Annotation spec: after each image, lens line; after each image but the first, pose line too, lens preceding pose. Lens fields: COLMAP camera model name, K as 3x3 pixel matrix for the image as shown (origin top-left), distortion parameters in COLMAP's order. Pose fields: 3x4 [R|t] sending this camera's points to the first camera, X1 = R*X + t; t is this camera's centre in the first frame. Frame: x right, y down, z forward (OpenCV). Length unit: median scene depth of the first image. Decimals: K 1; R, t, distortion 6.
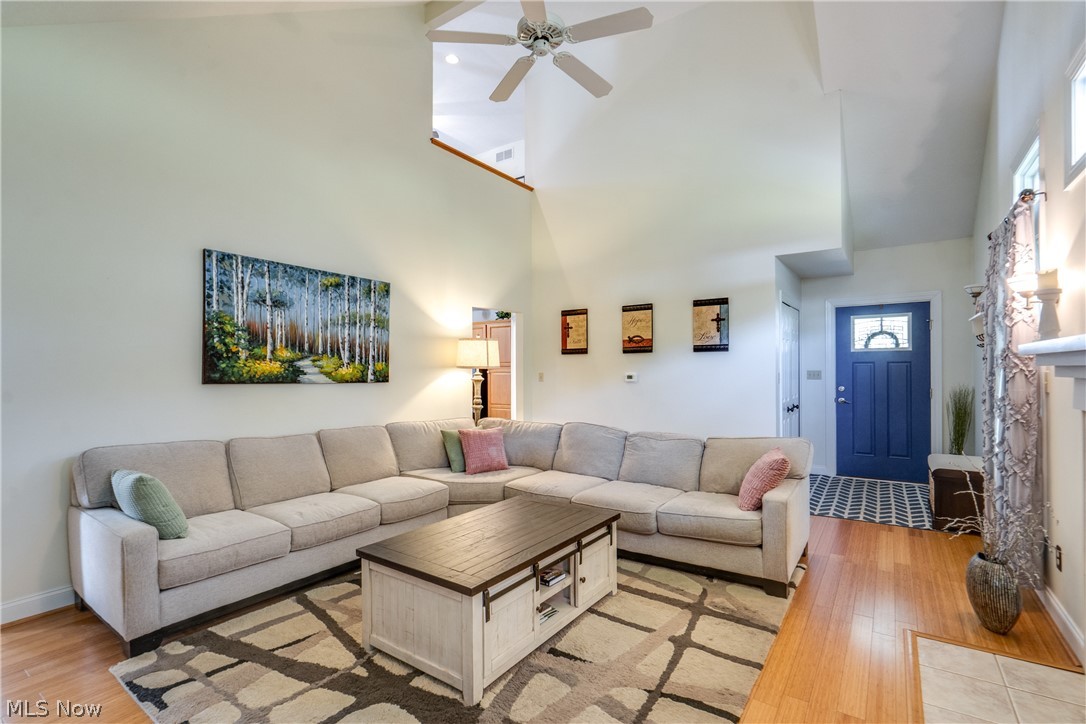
lens RADIAL K [[514.1, 0, 536.8], [0, 514.1, 370.7], [0, 0, 1]] dist [-0.004924, 0.000344]
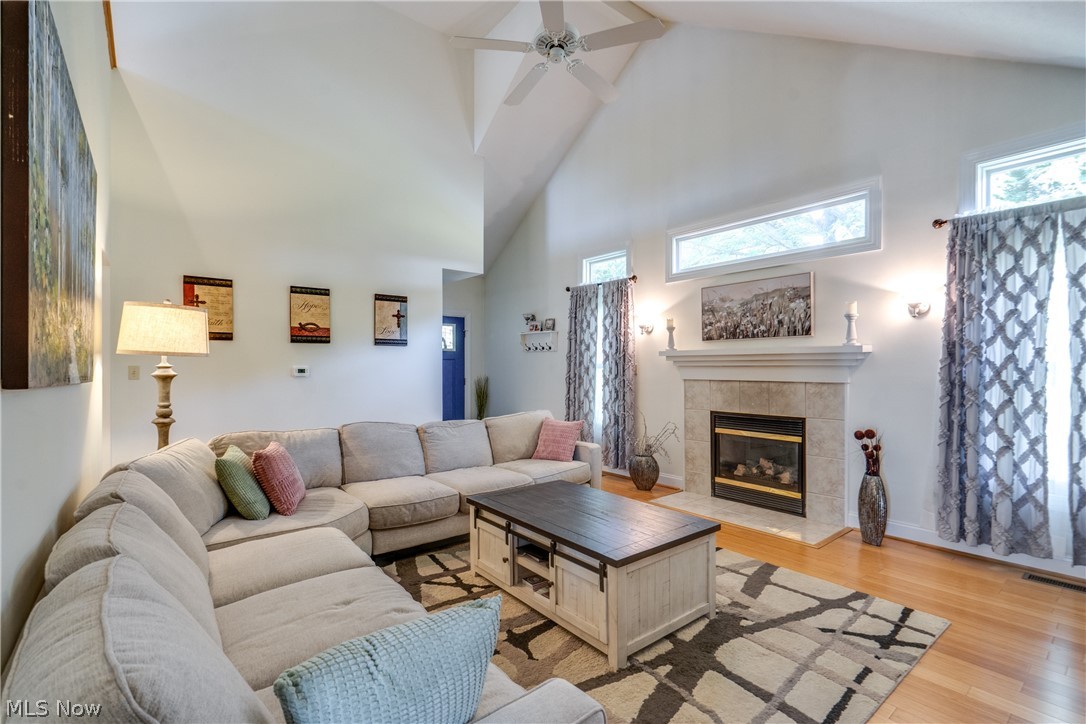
lens RADIAL K [[504.8, 0, 557.1], [0, 504.8, 369.0], [0, 0, 1]] dist [-0.002742, 0.001337]
pose [[0.256643, 0.000858, 0.966506, -0.524658], [0.001839, 0.999997, -0.001376, 0.011380], [-0.966504, 0.002131, 0.256641, 0.382190]]
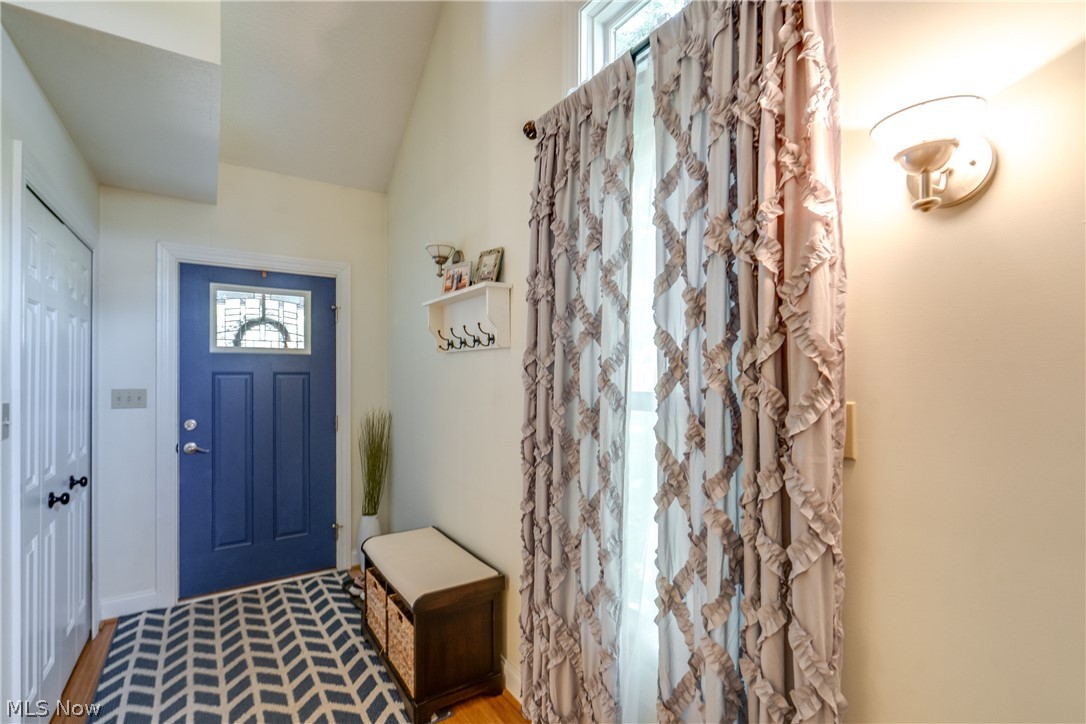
lens RADIAL K [[514.1, 0, 536.8], [0, 514.1, 370.7], [0, 0, 1]] dist [-0.004924, 0.000344]
pose [[0.385082, 0.013934, 0.922777, 0.274057], [0.004497, 0.999846, -0.016975, -0.008262], [-0.922871, 0.010686, 0.384960, 0.519645]]
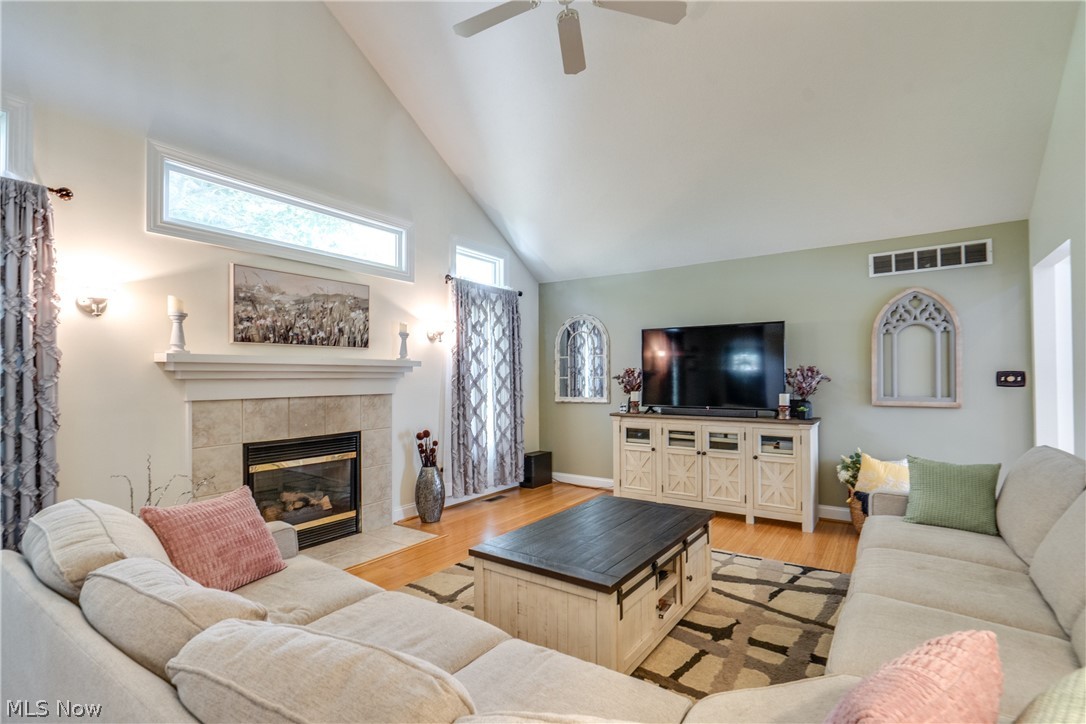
lens RADIAL K [[504.8, 0, 557.1], [0, 504.8, 369.0], [0, 0, 1]] dist [-0.002742, 0.001337]
pose [[-0.999697, 0.013723, -0.020436, 0.021401], [0.014048, 0.999776, -0.015843, 0.008601], [0.020214, -0.016125, -0.999666, 0.963904]]
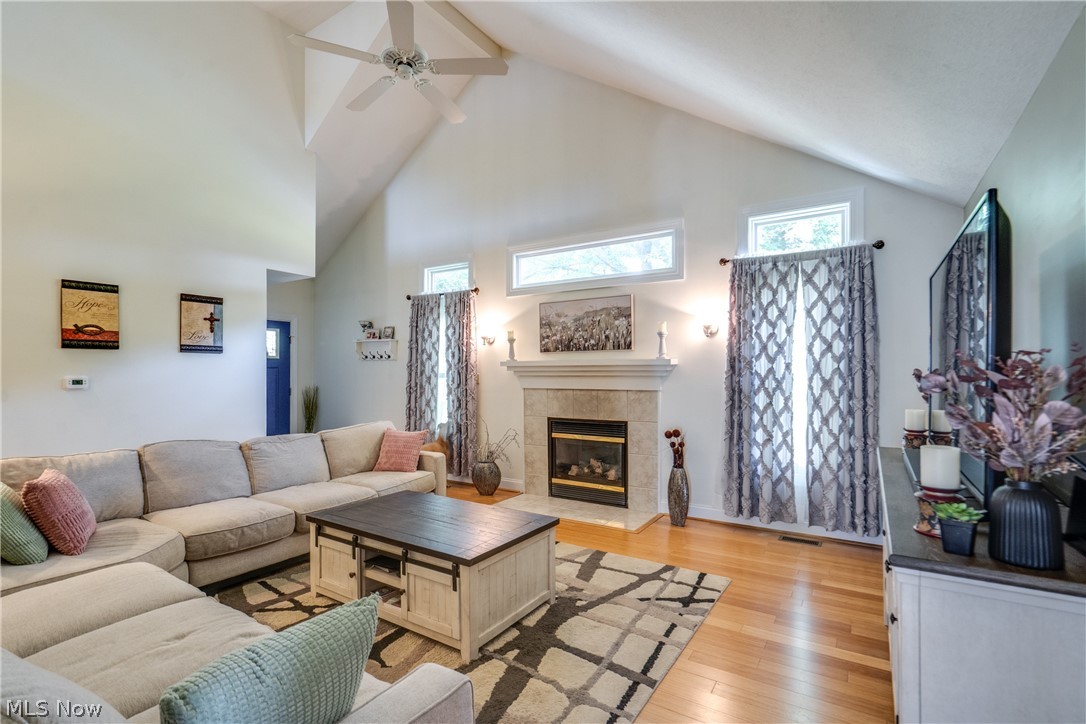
lens RADIAL K [[504.8, 0, 557.1], [0, 504.8, 369.0], [0, 0, 1]] dist [-0.002742, 0.001337]
pose [[-0.060184, 0.014953, 0.998075, -0.557742], [0.003681, 0.999884, -0.014758, 0.007029], [-0.998181, 0.002785, -0.060232, 0.388869]]
